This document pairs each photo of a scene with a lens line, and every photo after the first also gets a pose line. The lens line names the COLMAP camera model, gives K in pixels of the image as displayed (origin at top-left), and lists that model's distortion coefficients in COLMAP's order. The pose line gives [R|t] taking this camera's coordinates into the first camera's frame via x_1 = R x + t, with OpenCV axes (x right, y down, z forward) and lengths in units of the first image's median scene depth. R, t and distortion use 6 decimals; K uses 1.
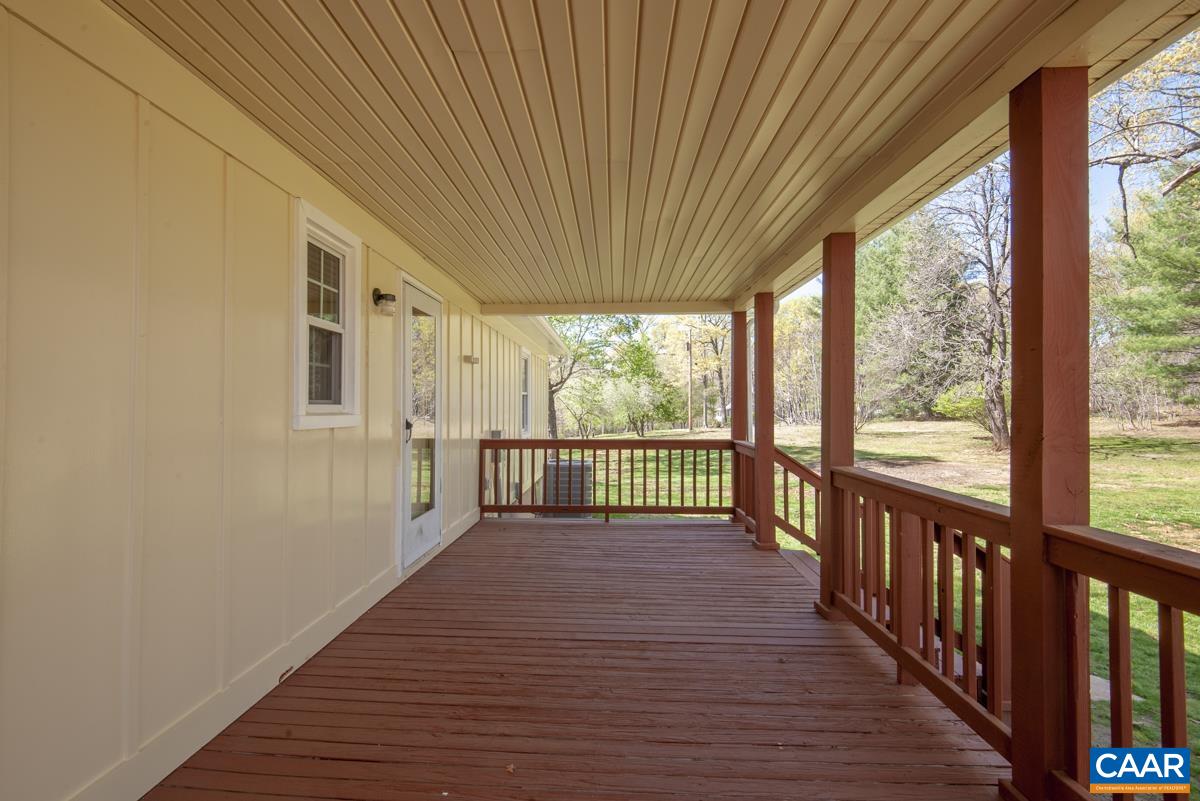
lens RADIAL K [[561.3, 0, 600.0], [0, 561.3, 400.5], [0, 0, 1]] dist [-0.000822, -0.028732]
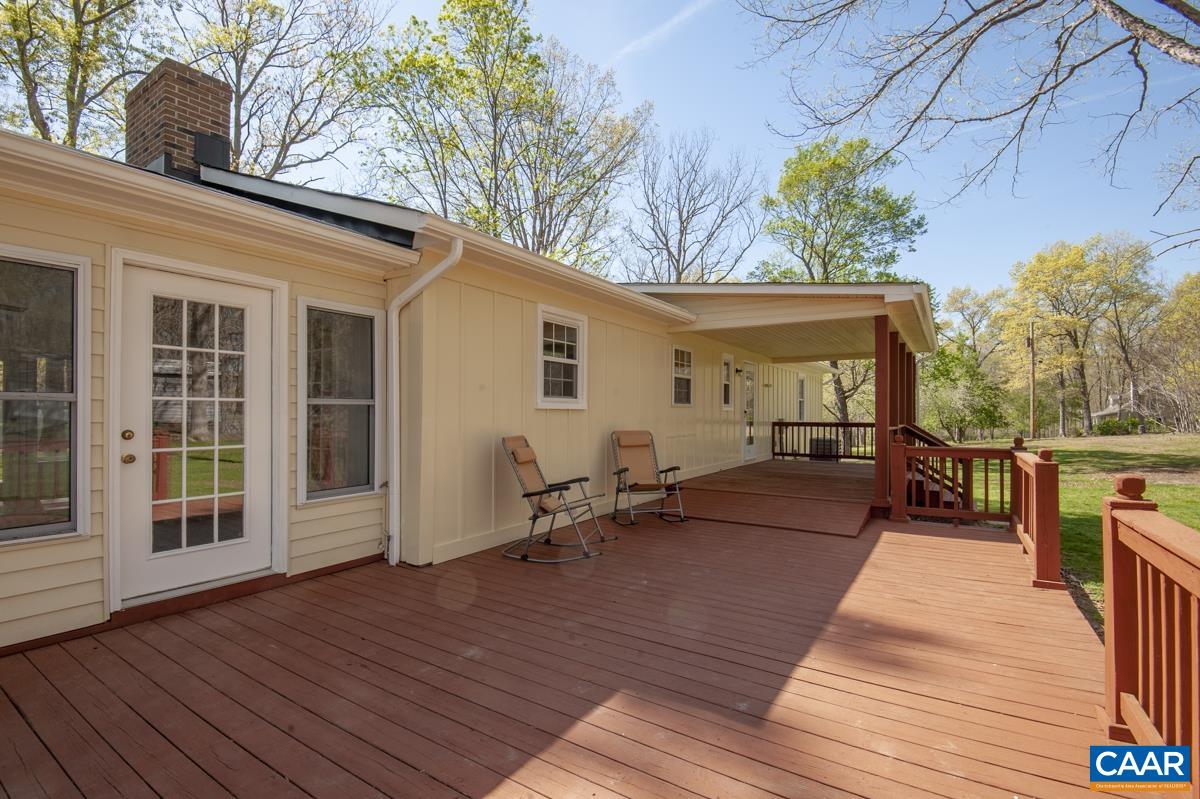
lens RADIAL K [[551.8, 0, 595.0], [0, 551.8, 406.3], [0, 0, 1]] dist [-0.000741, -0.000664]
pose [[0.858511, -0.003698, -0.512782, 0.275179], [0.003931, 0.999992, -0.000630, 0.008682], [0.512780, -0.001474, 0.858519, -1.120777]]
